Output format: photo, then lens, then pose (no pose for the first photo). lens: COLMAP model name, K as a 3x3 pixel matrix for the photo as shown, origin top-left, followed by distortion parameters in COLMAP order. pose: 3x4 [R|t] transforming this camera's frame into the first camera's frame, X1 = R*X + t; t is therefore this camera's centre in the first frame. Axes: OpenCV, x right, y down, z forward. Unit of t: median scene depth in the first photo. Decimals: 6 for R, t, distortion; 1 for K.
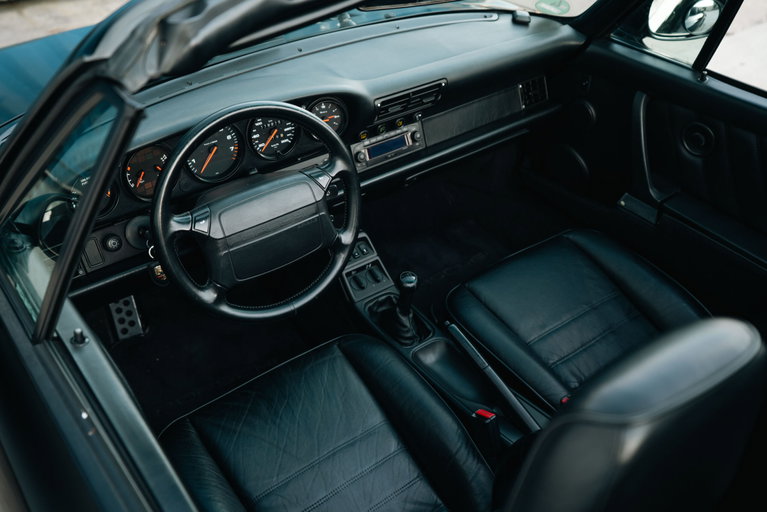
lens RADIAL K [[734.0, 0, 383.5], [0, 734.0, 256.0], [0, 0, 1]] dist [0.064327, 0.033032]
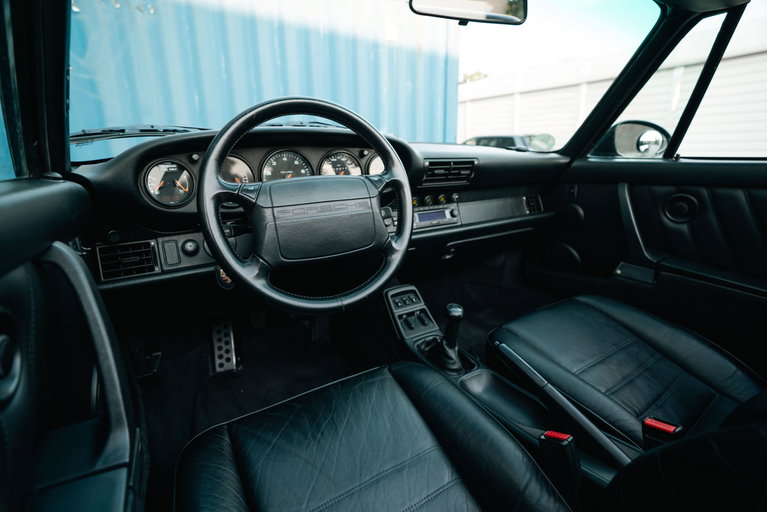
lens RADIAL K [[352.8, 0, 383.5], [0, 352.8, 256.0], [0, 0, 1]] dist [-0.068110, 0.024345]
pose [[0.994835, 0.001004, -0.101500, -0.017710], [-0.038058, 0.930694, -0.363813, 0.146318], [0.094100, 0.365797, 0.925925, 0.458784]]
